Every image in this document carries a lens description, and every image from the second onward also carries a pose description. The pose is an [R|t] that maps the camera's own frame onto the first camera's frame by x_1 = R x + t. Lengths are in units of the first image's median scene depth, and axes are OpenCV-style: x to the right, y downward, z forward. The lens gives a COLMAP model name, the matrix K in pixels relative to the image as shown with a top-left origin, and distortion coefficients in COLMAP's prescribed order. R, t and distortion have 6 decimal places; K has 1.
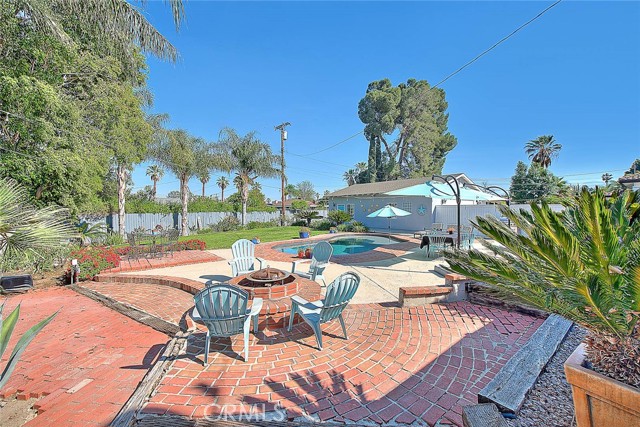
lens RADIAL K [[257.4, 0, 320.0], [0, 257.4, 213.5], [0, 0, 1]] dist [0.000076, 0.000005]
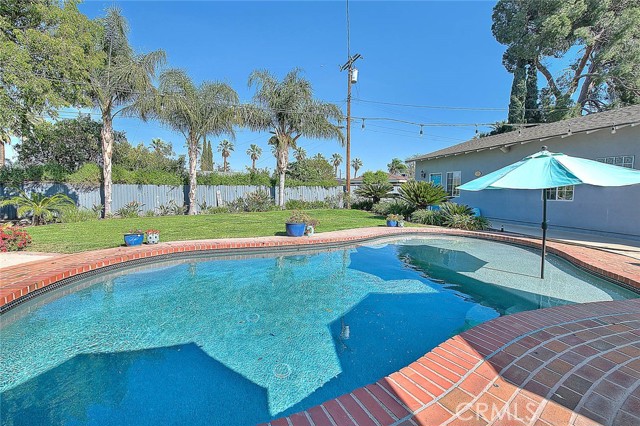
lens RADIAL K [[262.6, 0, 301.7], [0, 262.6, 203.6], [0, 0, 1]] dist [-0.001658, -0.000707]
pose [[0.878509, 0.035041, -0.476438, 0.096039], [-0.018256, 0.999040, 0.039814, 0.011990], [0.477376, -0.026280, 0.878306, 0.349435]]
